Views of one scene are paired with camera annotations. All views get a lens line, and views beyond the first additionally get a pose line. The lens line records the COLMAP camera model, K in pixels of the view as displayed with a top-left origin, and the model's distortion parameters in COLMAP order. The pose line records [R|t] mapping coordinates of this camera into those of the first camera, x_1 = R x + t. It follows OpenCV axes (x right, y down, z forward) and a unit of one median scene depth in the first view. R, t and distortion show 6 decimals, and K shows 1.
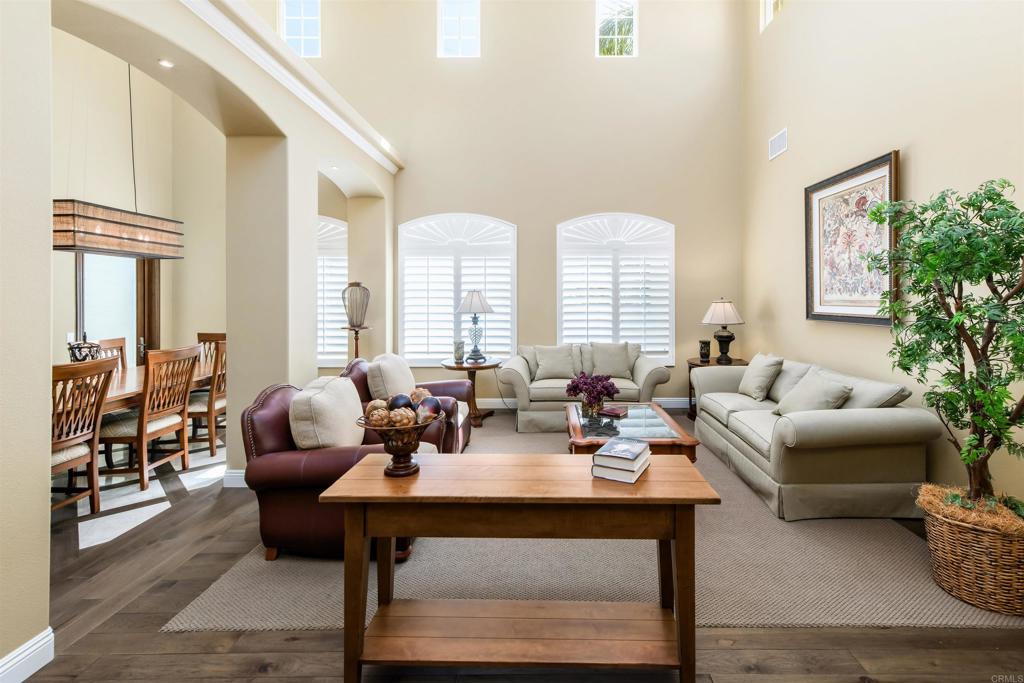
lens RADIAL K [[475.0, 0, 543.2], [0, 475.0, 300.3], [0, 0, 1]] dist [0.011707, -0.000041]
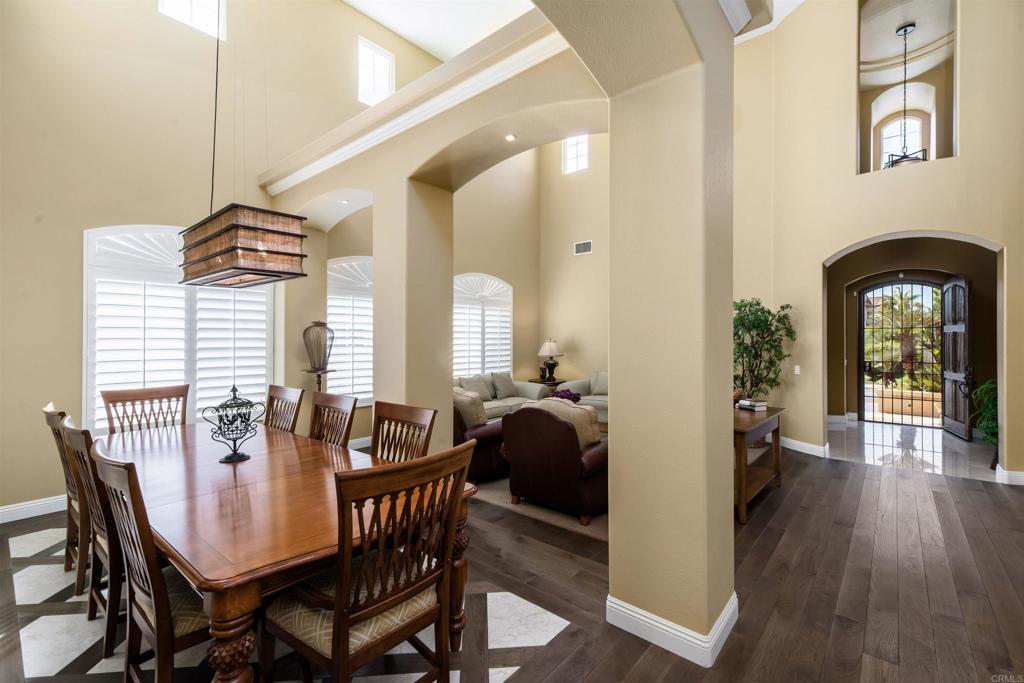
lens RADIAL K [[451.1, 0, 512.0], [0, 451.1, 341.5], [0, 0, 1]] dist [0.001105, 0.000084]
pose [[0.647944, -0.003011, 0.761682, -0.813482], [0.002818, 0.999995, 0.001557, 0.000532], [-0.761683, 0.001138, 0.647949, 0.147168]]
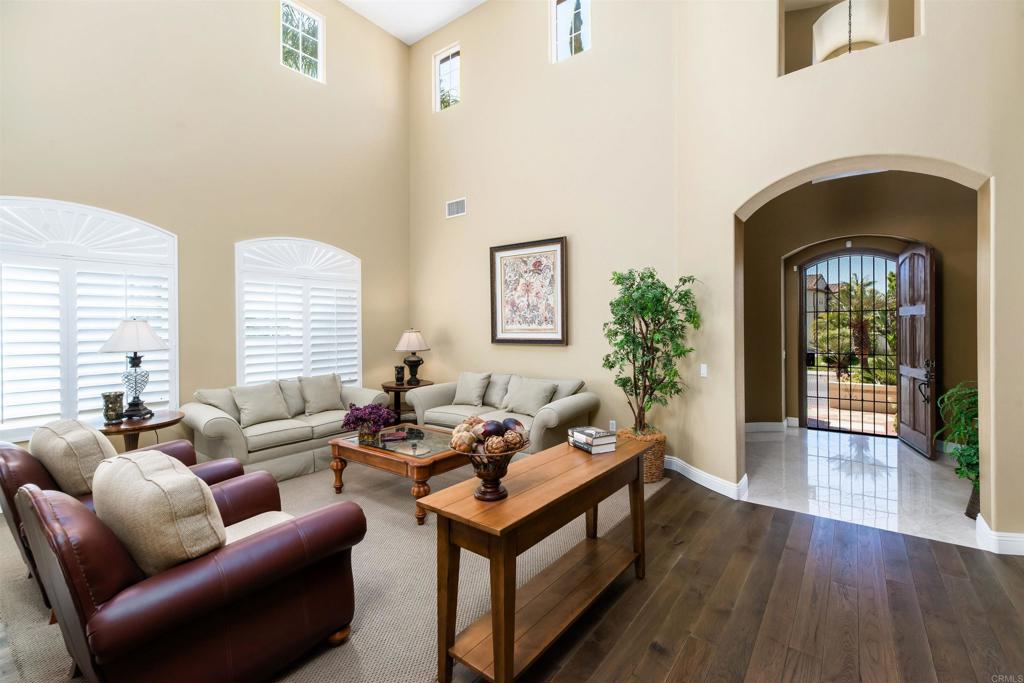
lens RADIAL K [[449.7, 0, 527.2], [0, 449.7, 332.7], [0, 0, 1]] dist [-0.001307, -0.000143]
pose [[0.588882, -0.012595, 0.808121, -0.343293], [0.011259, 0.999909, 0.007380, 0.000712], [-0.808140, 0.004753, 0.588971, 0.125178]]
